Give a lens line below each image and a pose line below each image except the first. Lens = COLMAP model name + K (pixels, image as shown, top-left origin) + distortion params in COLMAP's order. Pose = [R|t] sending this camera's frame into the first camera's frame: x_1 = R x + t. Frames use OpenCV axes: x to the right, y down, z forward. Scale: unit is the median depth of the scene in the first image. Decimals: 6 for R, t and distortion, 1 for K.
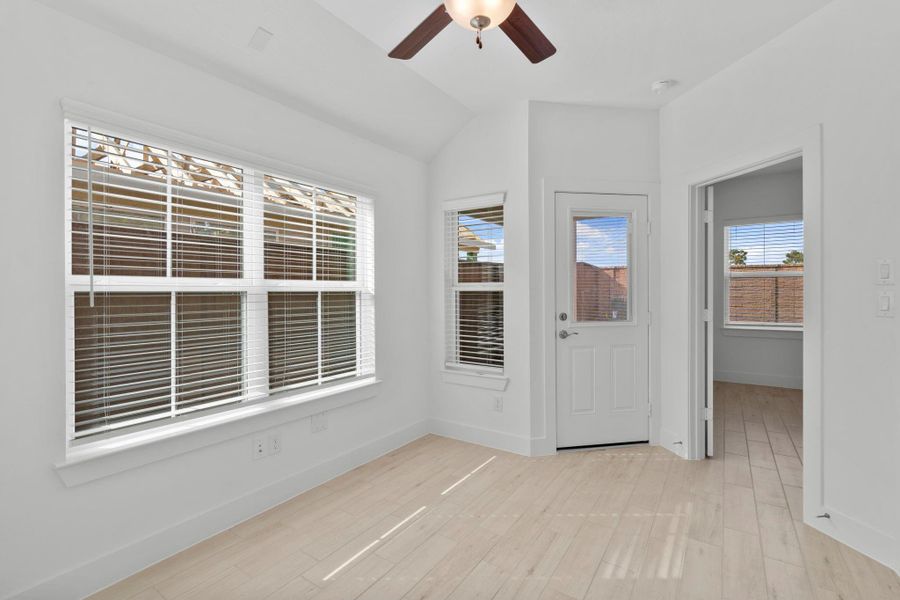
lens RADIAL K [[412.1, 0, 451.8], [0, 412.1, 295.6], [0, 0, 1]] dist [-0.000094, 0.000045]
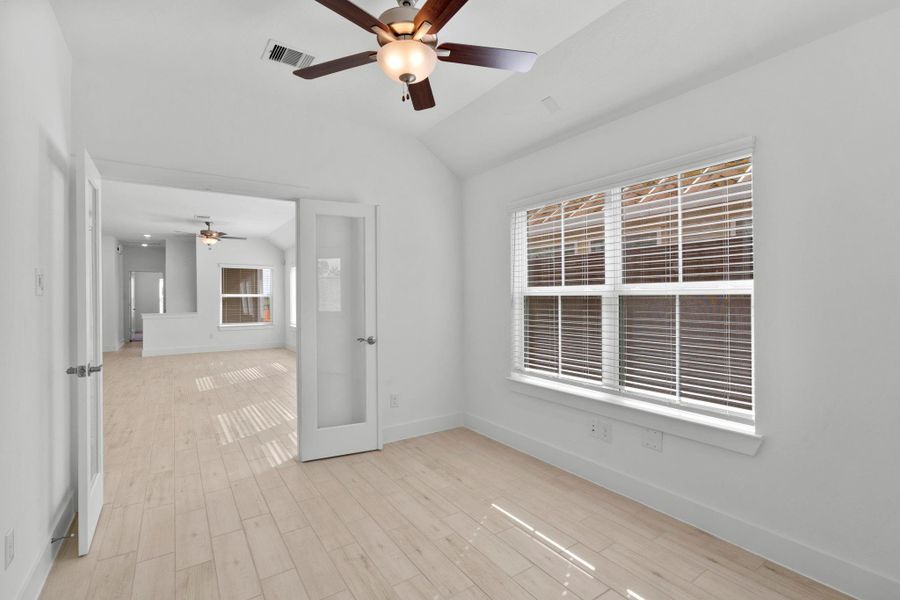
lens RADIAL K [[412.1, 0, 451.8], [0, 412.1, 295.6], [0, 0, 1]] dist [-0.000094, 0.000045]
pose [[-0.378326, 0.000740, -0.925672, 0.730106], [-0.003745, 0.999990, 0.002330, -0.009597], [0.925665, 0.004349, -0.378319, 0.995915]]
